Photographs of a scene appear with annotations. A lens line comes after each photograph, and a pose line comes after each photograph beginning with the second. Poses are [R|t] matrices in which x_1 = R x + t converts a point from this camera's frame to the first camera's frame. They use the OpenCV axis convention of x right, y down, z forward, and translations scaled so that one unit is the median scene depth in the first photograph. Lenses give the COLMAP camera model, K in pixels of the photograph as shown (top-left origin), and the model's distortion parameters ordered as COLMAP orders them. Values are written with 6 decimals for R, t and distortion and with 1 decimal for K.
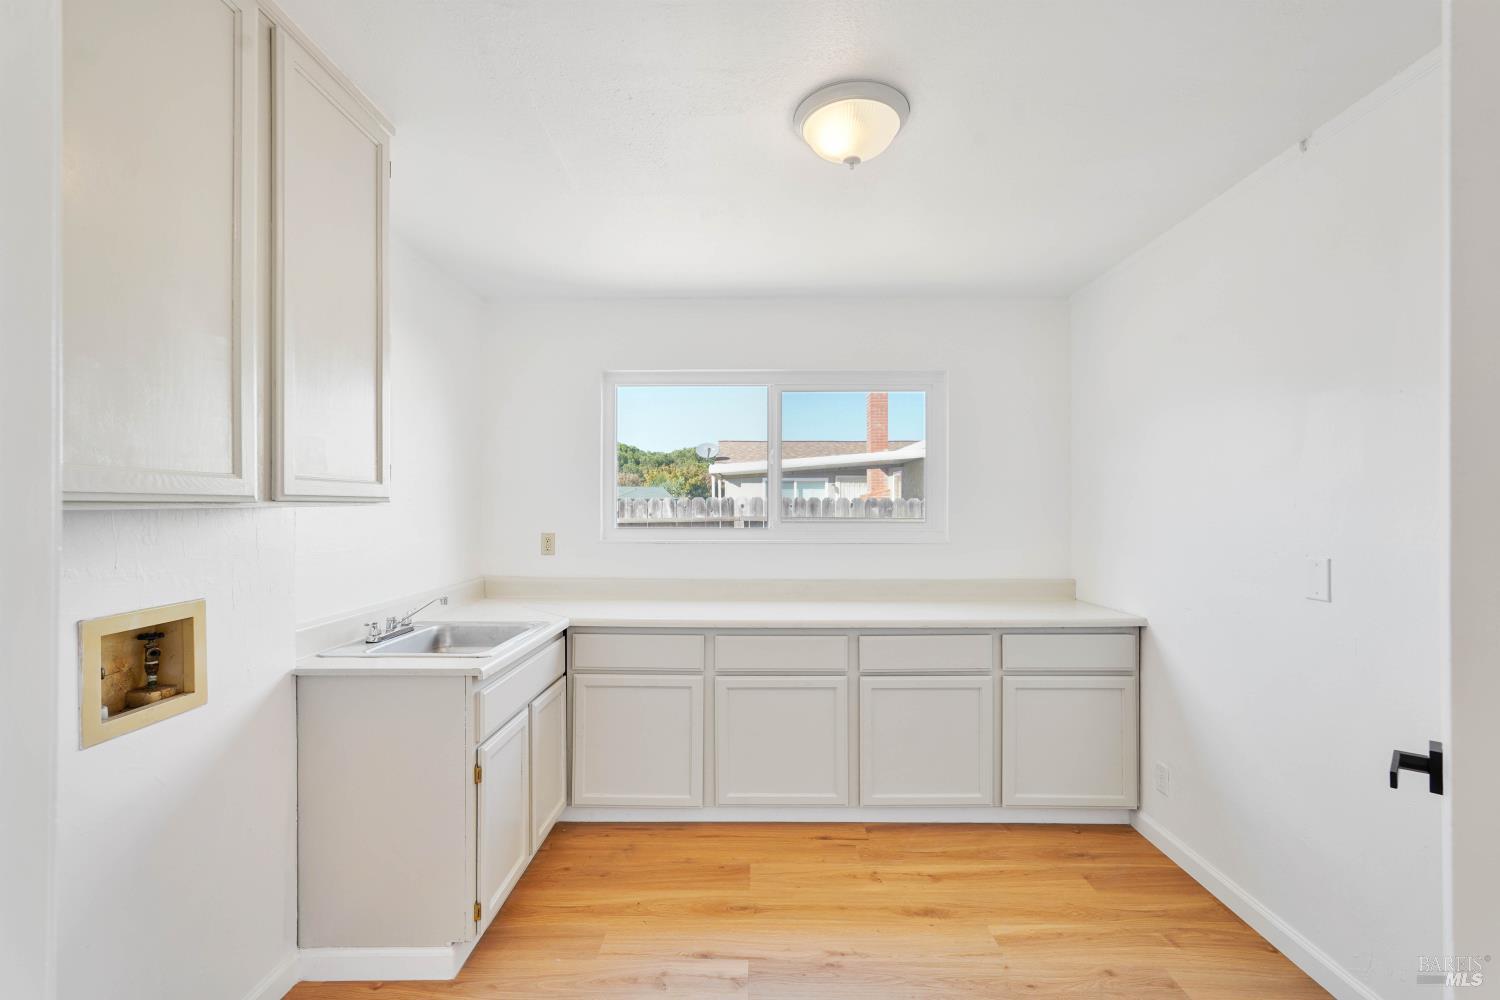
lens RADIAL K [[671.8, 0, 750.0], [0, 671.8, 500.0], [0, 0, 1]] dist [-0.000780, -0.000060]
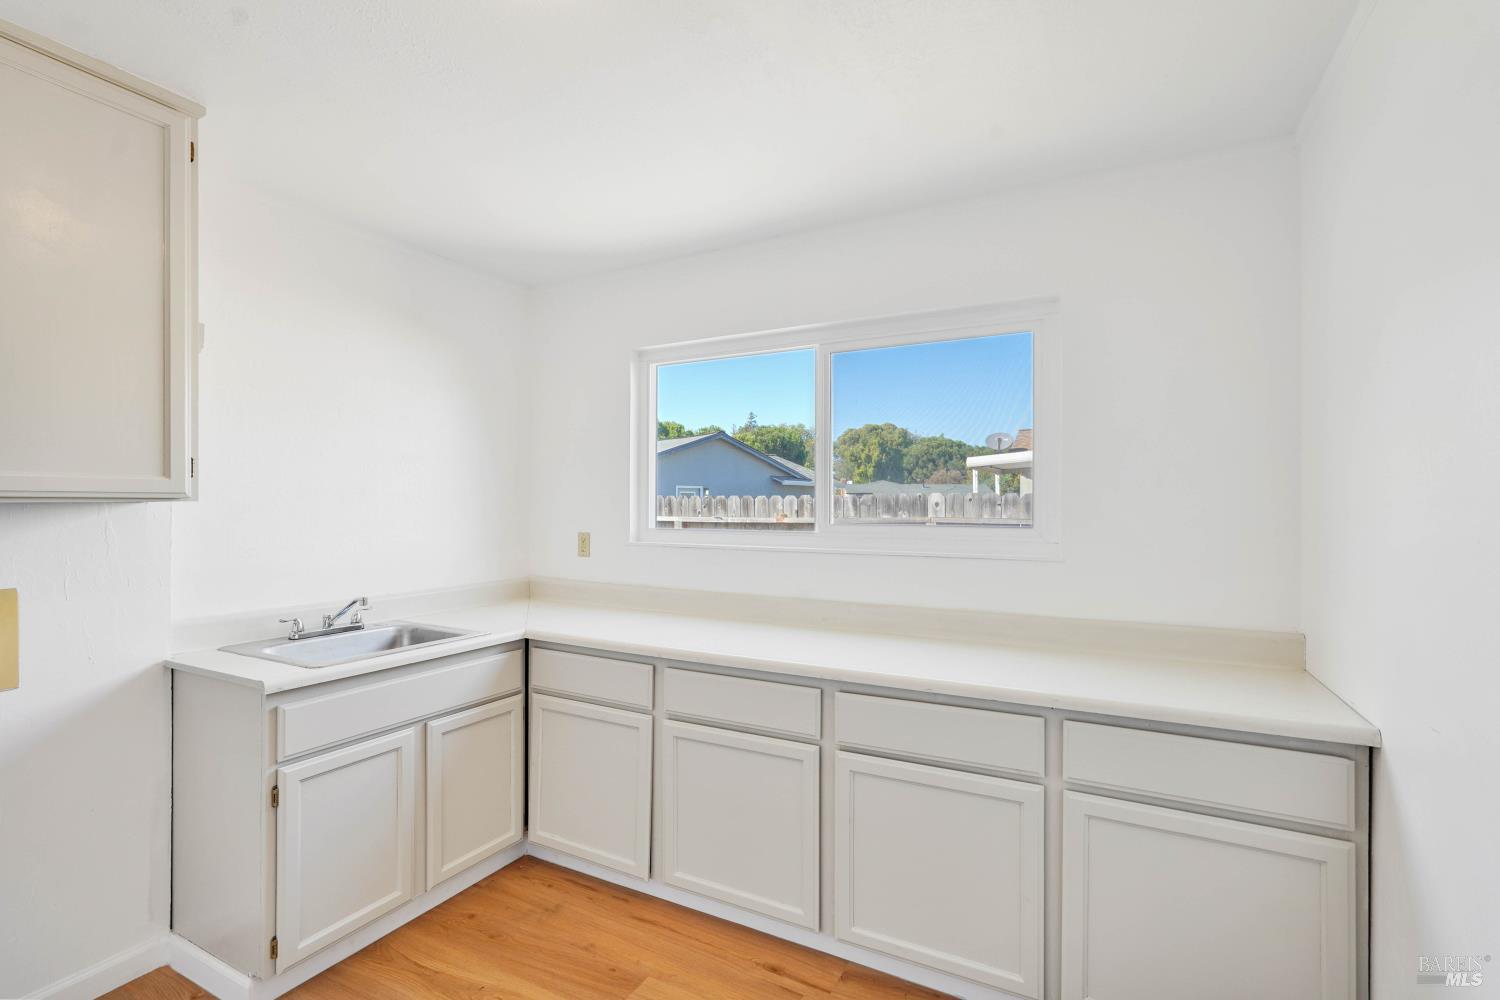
lens RADIAL K [[691.9, 0, 748.3], [0, 691.9, 504.5], [0, 0, 1]] dist [0.001013, 0.000024]
pose [[0.883646, 0.002800, -0.468147, 0.416962], [0.001016, 0.999968, 0.007898, 0.004804], [0.468154, -0.007455, 0.883616, 0.333439]]
